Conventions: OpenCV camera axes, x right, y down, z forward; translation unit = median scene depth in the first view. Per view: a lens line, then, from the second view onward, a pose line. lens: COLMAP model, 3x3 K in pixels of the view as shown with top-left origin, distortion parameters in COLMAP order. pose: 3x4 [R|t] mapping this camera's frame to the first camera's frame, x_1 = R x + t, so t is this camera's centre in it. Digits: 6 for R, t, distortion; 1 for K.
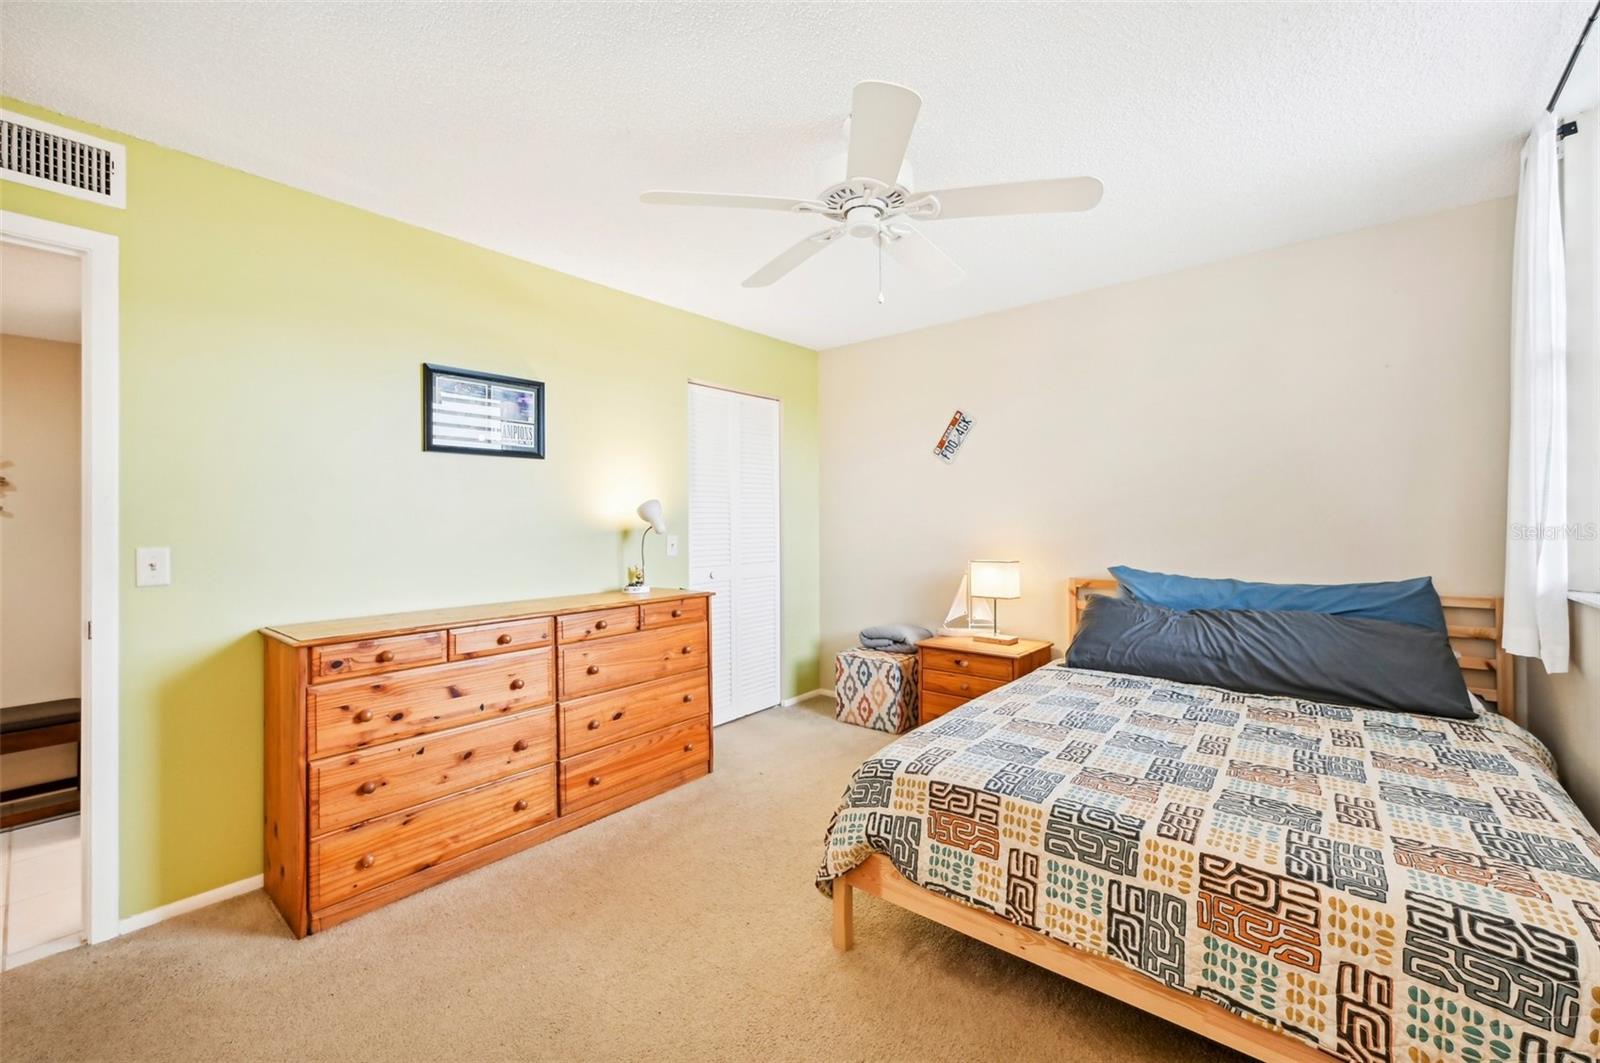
lens RADIAL K [[646.7, 0, 798.4], [0, 646.7, 531.0], [0, 0, 1]] dist [-0.000209, -0.000143]
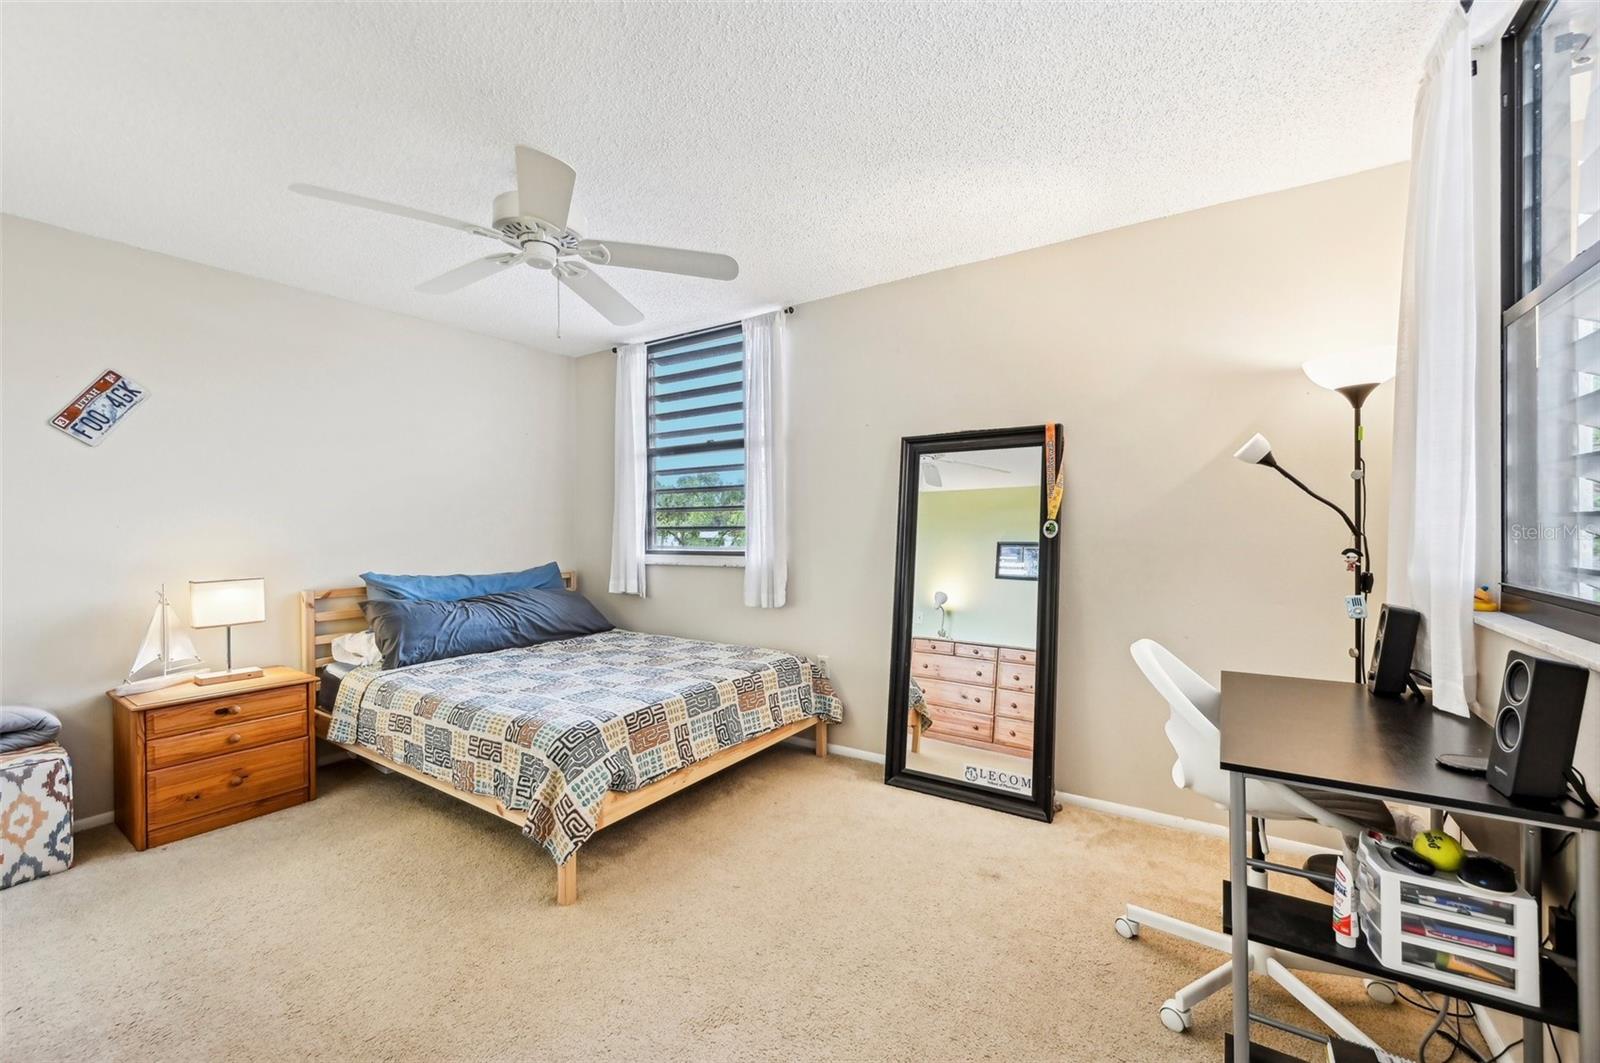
lens RADIAL K [[617.3, 0, 828.5], [0, 617.3, 537.2], [0, 0, 1]] dist [0.001028, -0.000085]
pose [[-0.123400, -0.011469, 0.992291, -0.756249], [0.018379, 0.999735, 0.013841, -0.003893], [-0.992187, 0.019945, -0.123157, 0.476659]]
